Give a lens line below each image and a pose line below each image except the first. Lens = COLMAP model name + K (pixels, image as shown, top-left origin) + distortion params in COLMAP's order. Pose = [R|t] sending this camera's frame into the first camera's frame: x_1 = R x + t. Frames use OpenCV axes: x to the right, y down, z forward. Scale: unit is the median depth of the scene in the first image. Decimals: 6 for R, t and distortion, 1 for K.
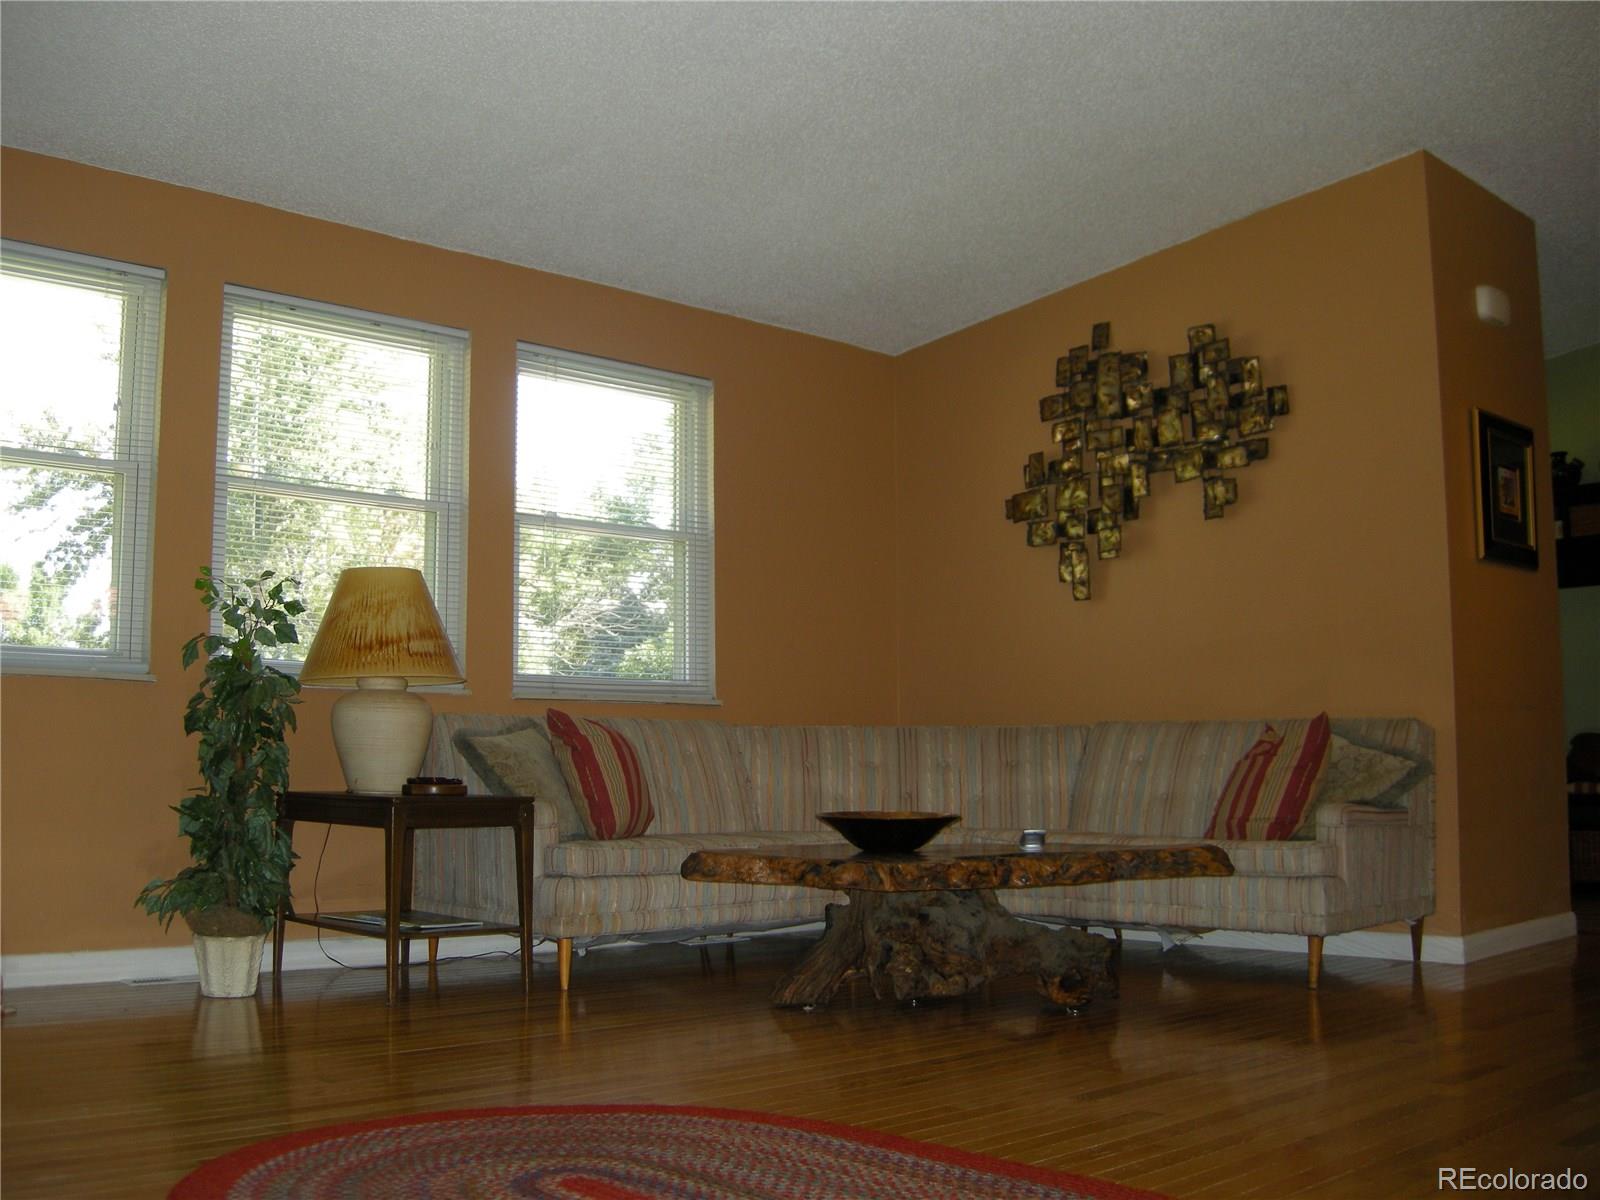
lens RADIAL K [[1670.7, 0, 774.4], [0, 1670.7, 576.3], [0, 0, 1]] dist [-0.158581, 0.040881]
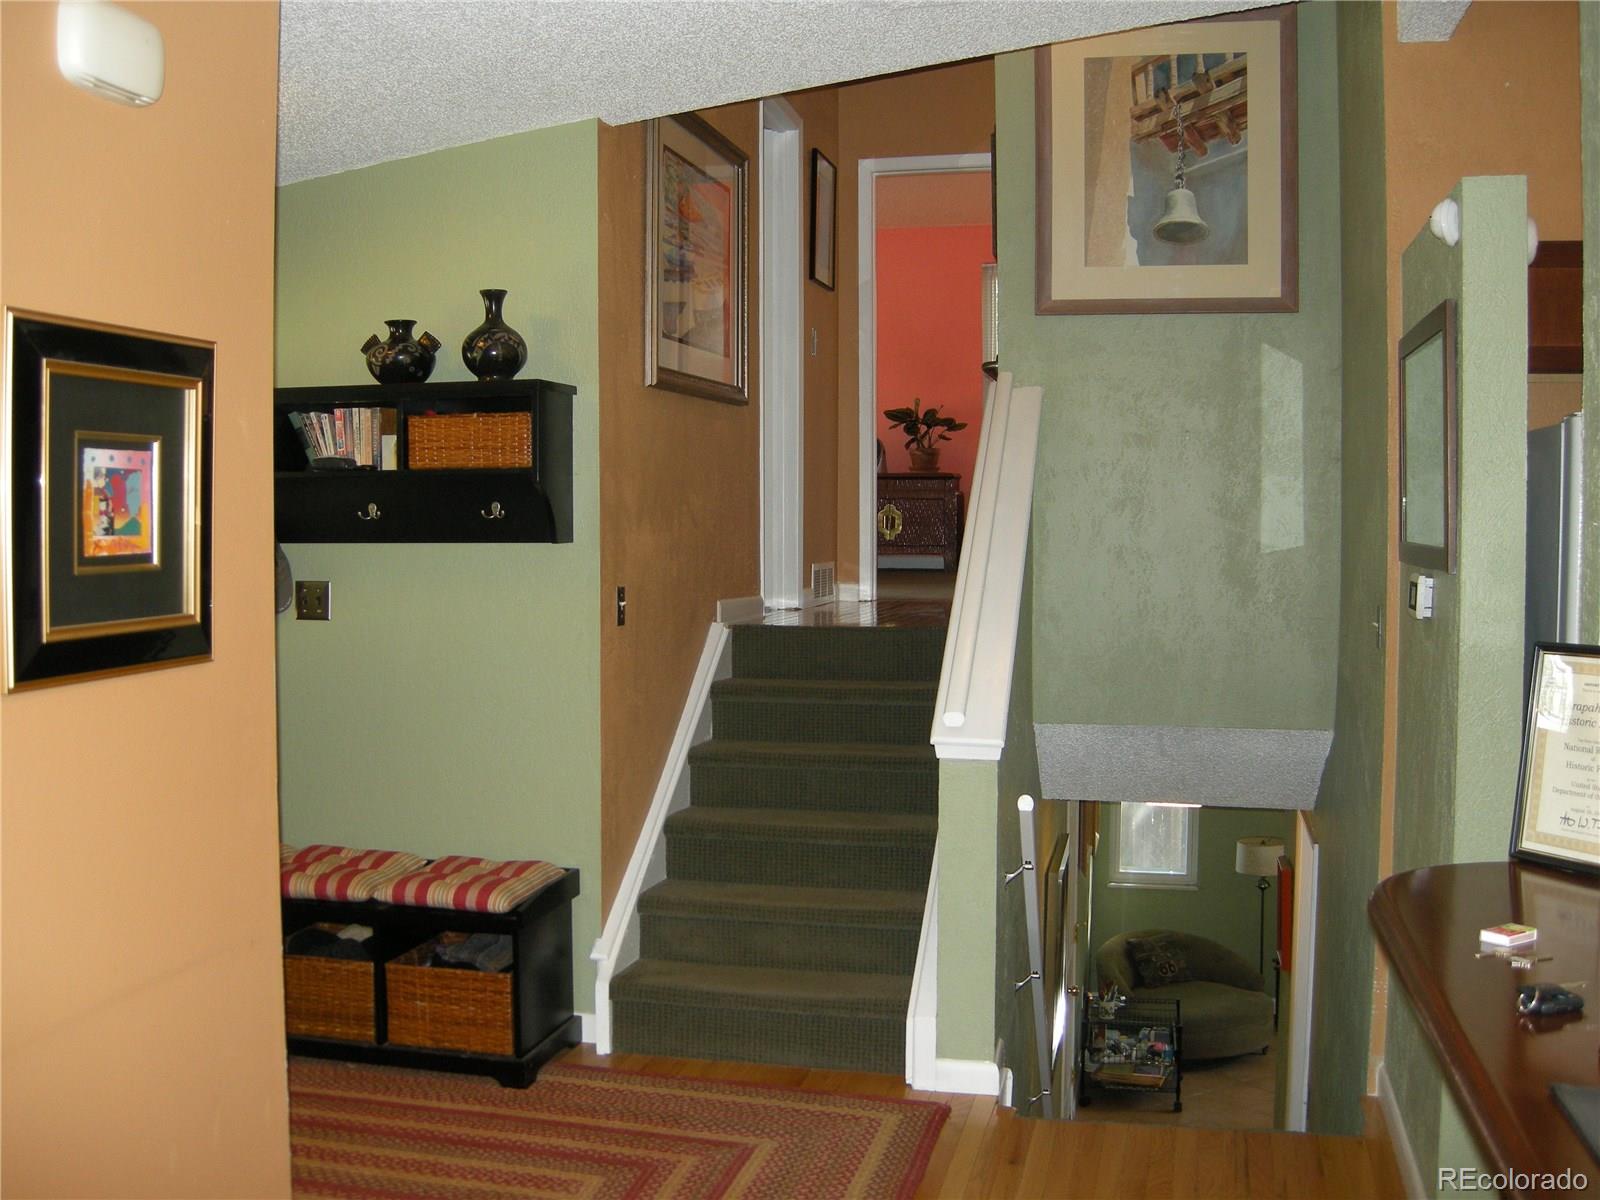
lens RADIAL K [[1670.7, 0, 774.4], [0, 1670.7, 576.3], [0, 0, 1]] dist [-0.158581, 0.040881]
pose [[0.836427, -0.021980, 0.547637, 0.356585], [-0.060657, 0.989345, 0.132352, -0.097794], [-0.544711, -0.143921, 0.826182, 0.543233]]
